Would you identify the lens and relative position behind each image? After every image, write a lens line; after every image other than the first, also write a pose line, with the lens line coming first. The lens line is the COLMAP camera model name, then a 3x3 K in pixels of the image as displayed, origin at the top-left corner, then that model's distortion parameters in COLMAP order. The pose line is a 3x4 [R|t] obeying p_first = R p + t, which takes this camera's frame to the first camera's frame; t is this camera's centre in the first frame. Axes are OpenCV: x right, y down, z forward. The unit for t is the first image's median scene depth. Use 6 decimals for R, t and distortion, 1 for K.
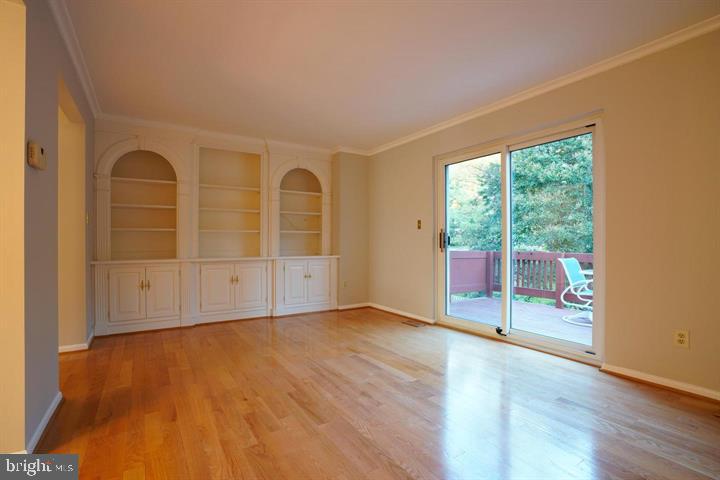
lens RADIAL K [[338.5, 0, 360.0], [0, 338.5, 240.0], [0, 0, 1]] dist [-0.017393, 0.000222]
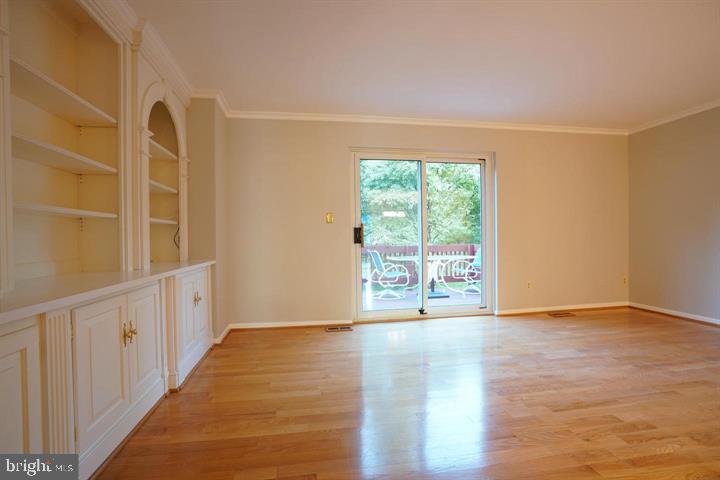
lens RADIAL K [[338.5, 0, 360.0], [0, 338.5, 240.0], [0, 0, 1]] dist [-0.017393, 0.000222]
pose [[0.408363, -0.012589, 0.912733, -0.655334], [0.008967, 0.999912, 0.009779, 0.004085], [-0.912776, 0.004191, 0.408440, 0.611027]]
